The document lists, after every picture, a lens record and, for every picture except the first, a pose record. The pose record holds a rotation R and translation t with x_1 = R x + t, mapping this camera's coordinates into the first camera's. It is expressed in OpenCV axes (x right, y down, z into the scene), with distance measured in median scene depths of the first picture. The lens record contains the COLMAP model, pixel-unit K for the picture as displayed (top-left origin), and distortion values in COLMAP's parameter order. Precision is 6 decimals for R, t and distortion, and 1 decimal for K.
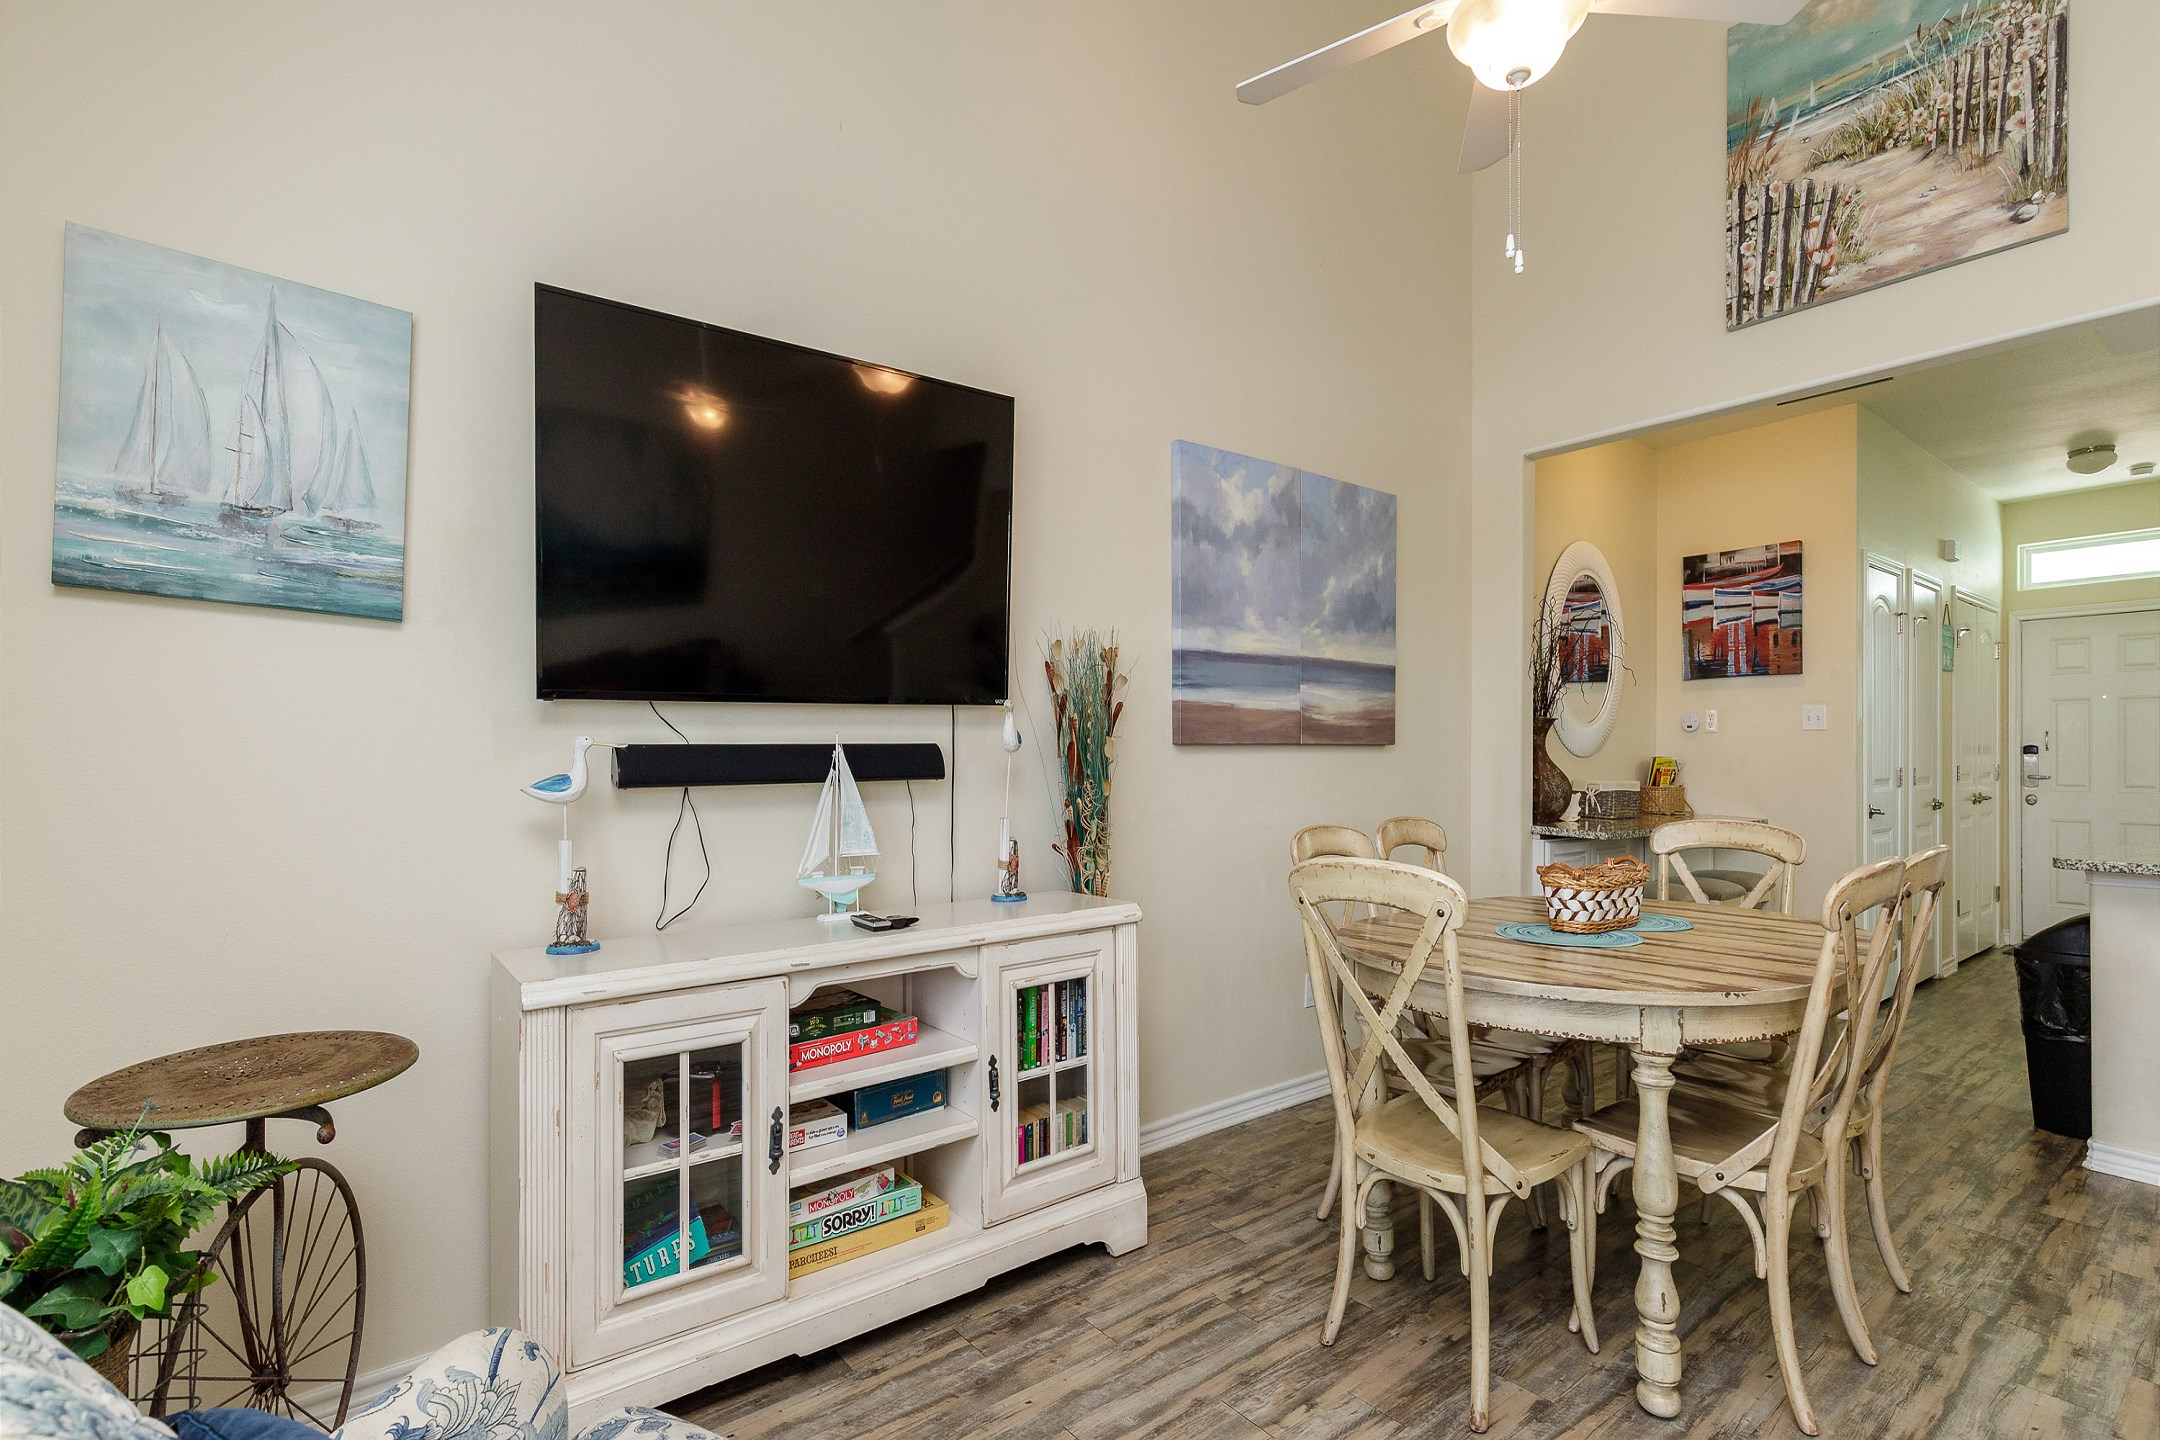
lens RADIAL K [[985.6, 0, 1085.4], [0, 985.6, 753.4], [0, 0, 1]] dist [0.009295, -0.002503]
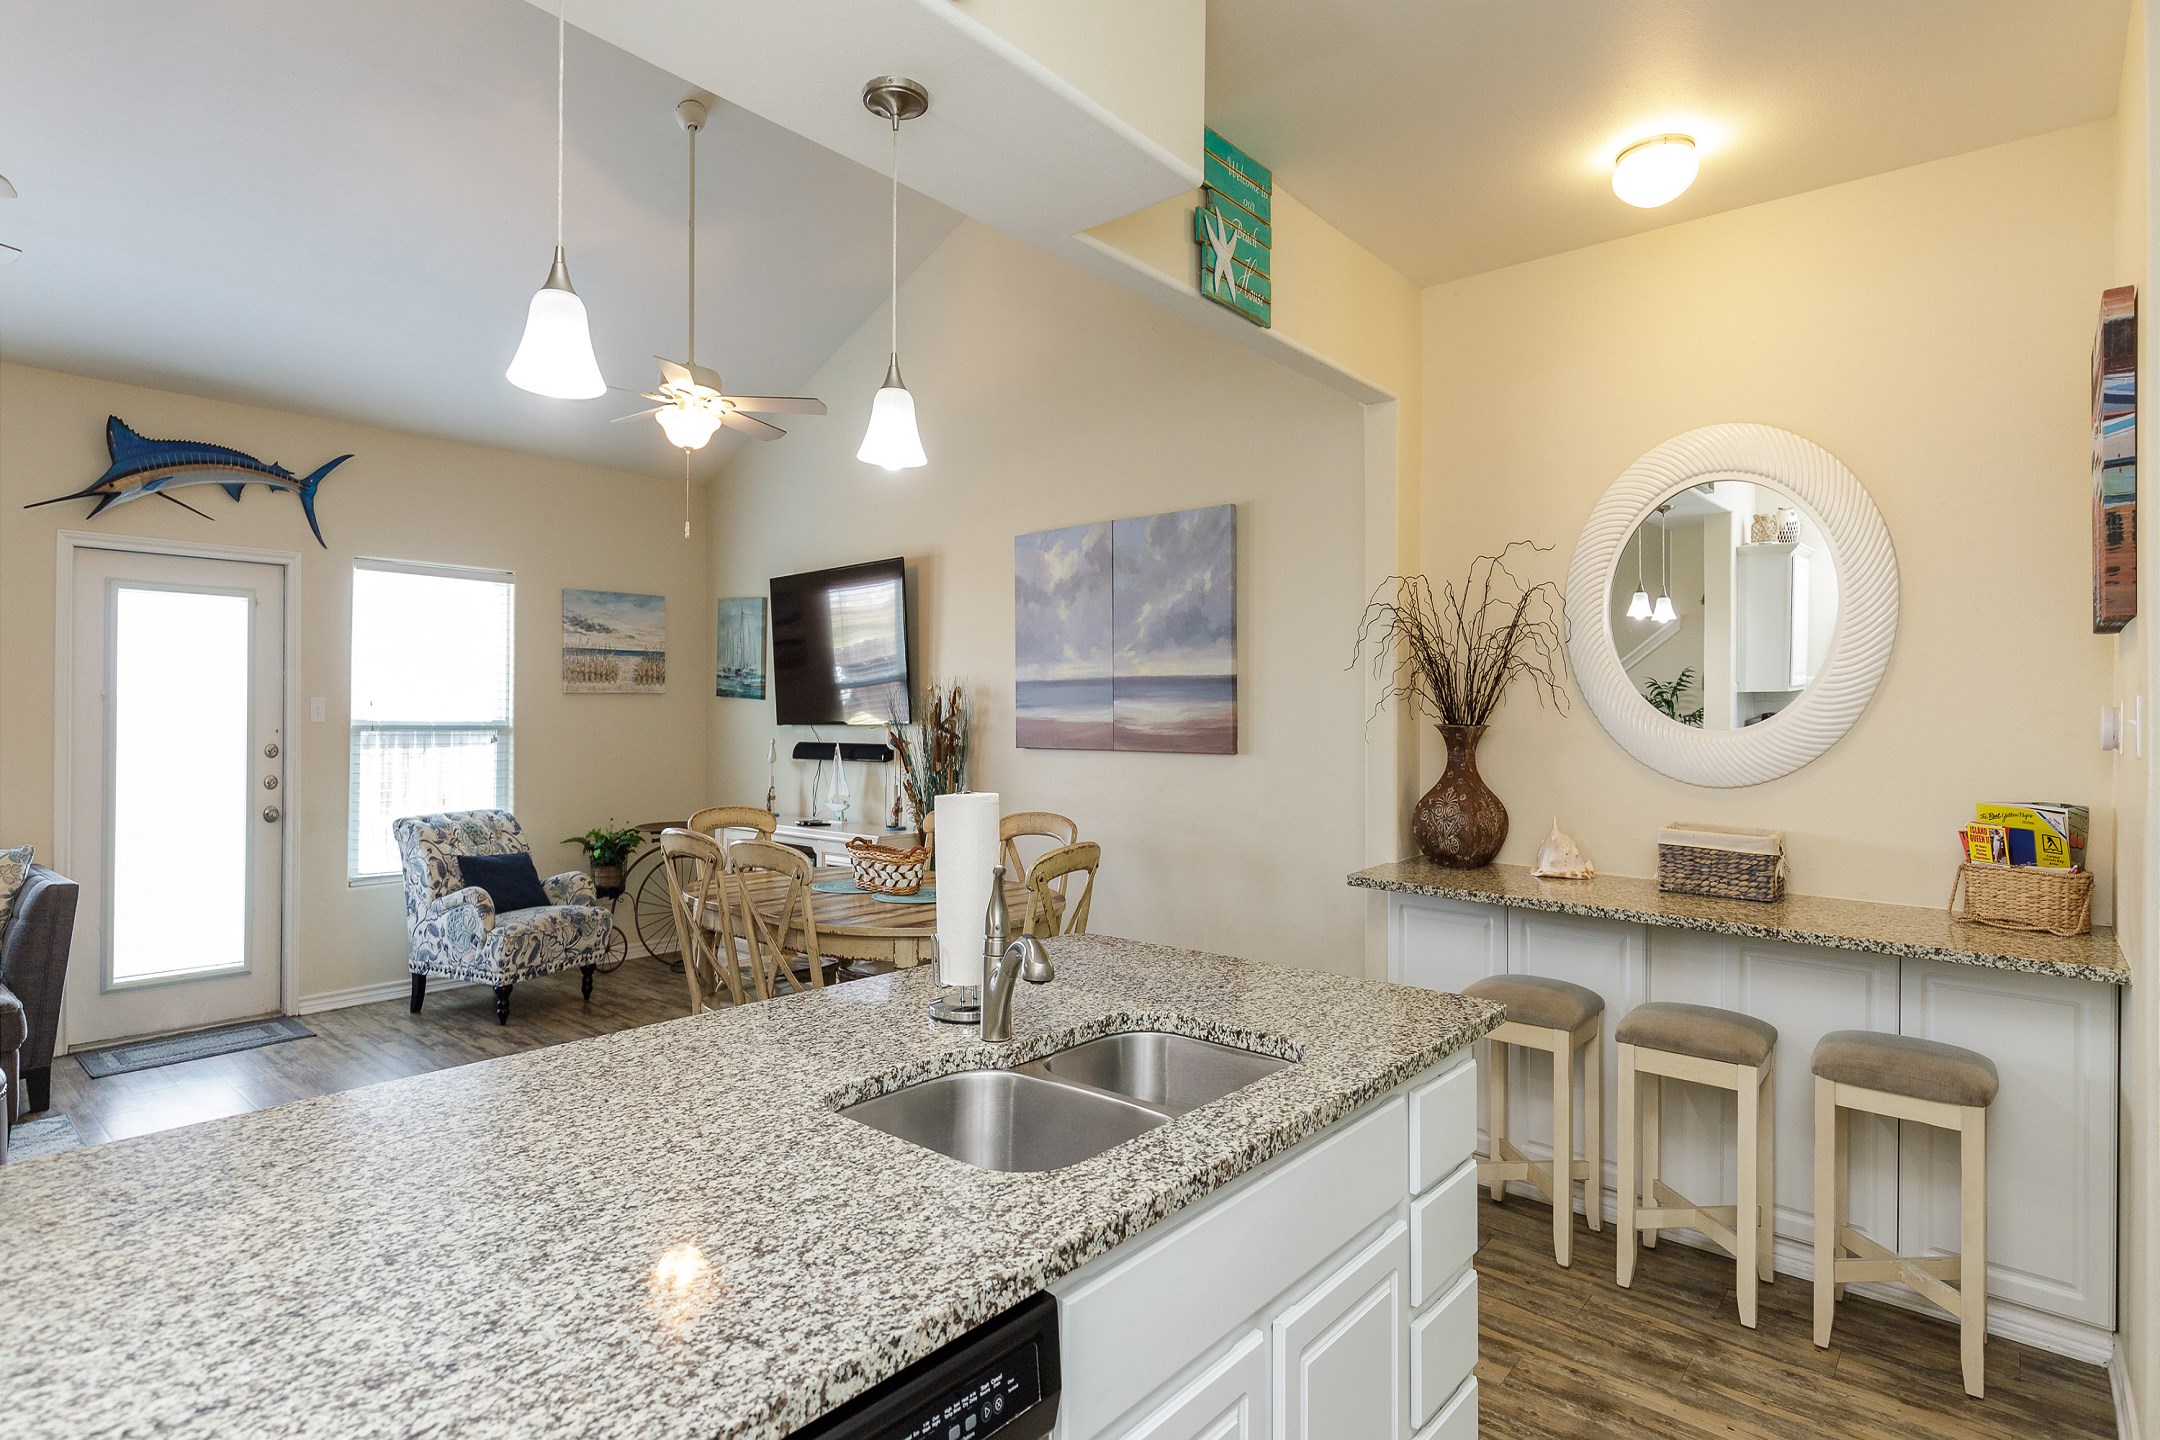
lens RADIAL K [[1102.0, 0, 1081.5], [0, 1102.0, 699.1], [0, 0, 1]] dist [-0.000245, -0.002005]
pose [[0.197209, -0.008152, -0.980328, 2.283231], [-0.005311, 0.999942, -0.009384, -0.088510], [0.980347, 0.007057, 0.197154, 1.053664]]
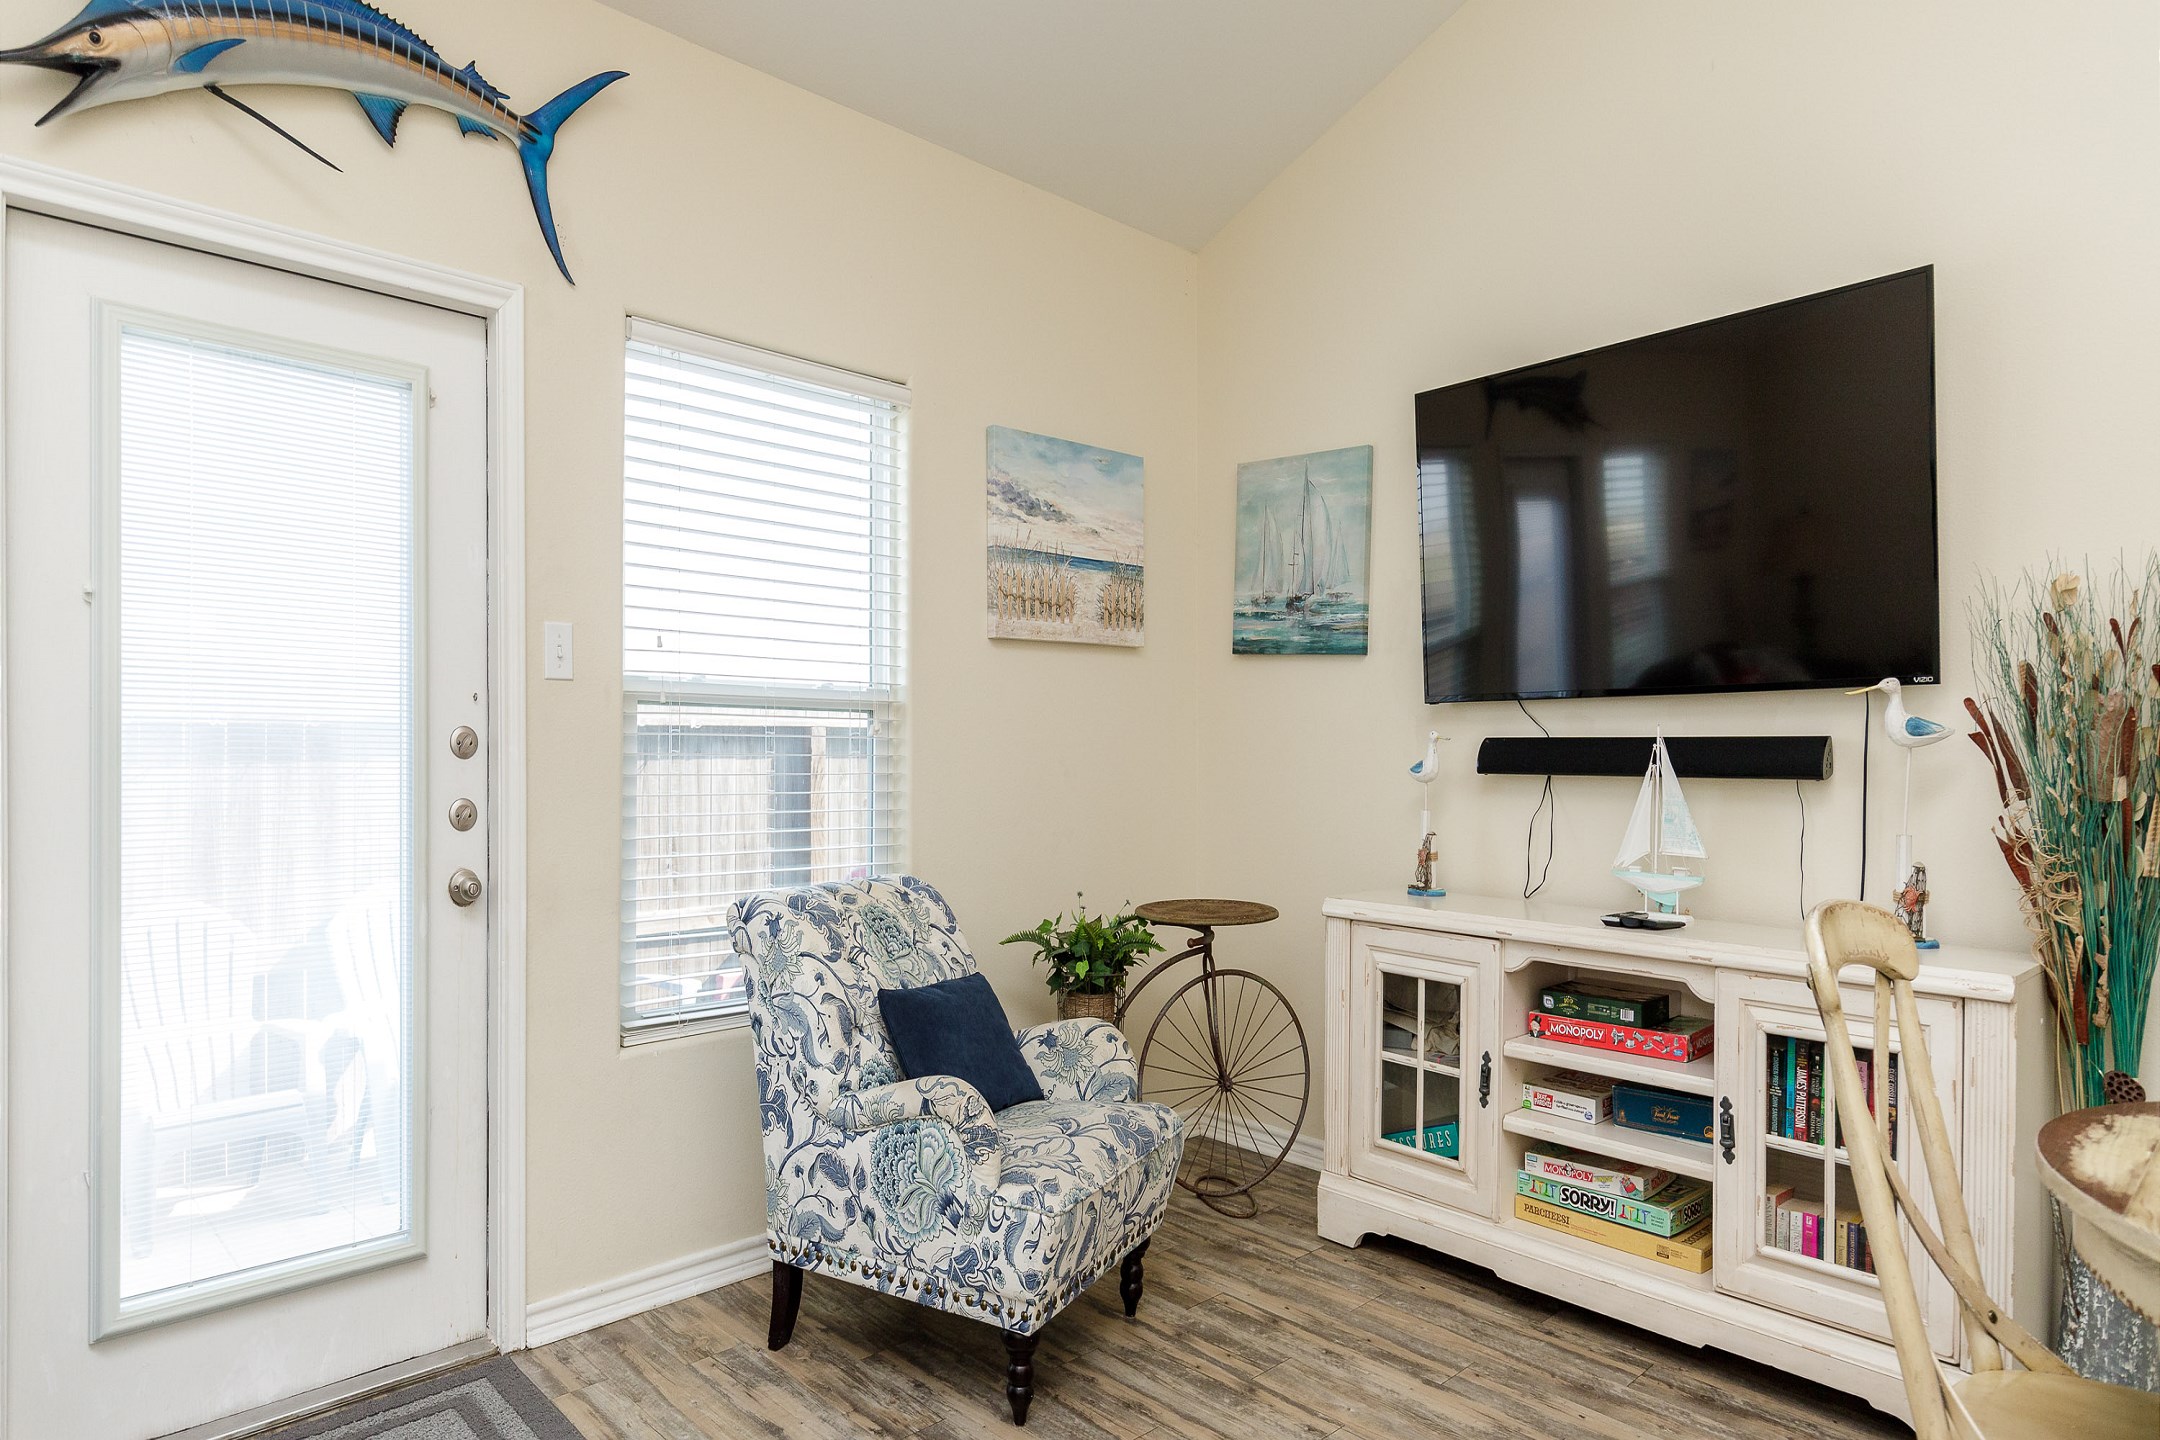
lens RADIAL K [[1217.6, 0, 1057.9], [0, 1217.6, 747.7], [0, 0, 1]] dist [0.006041, 0.000837]
pose [[0.091225, 0.009007, -0.995790, 0.887512], [-0.008137, 0.999932, 0.008299, -0.004275], [0.995797, 0.007345, 0.091293, 0.306685]]
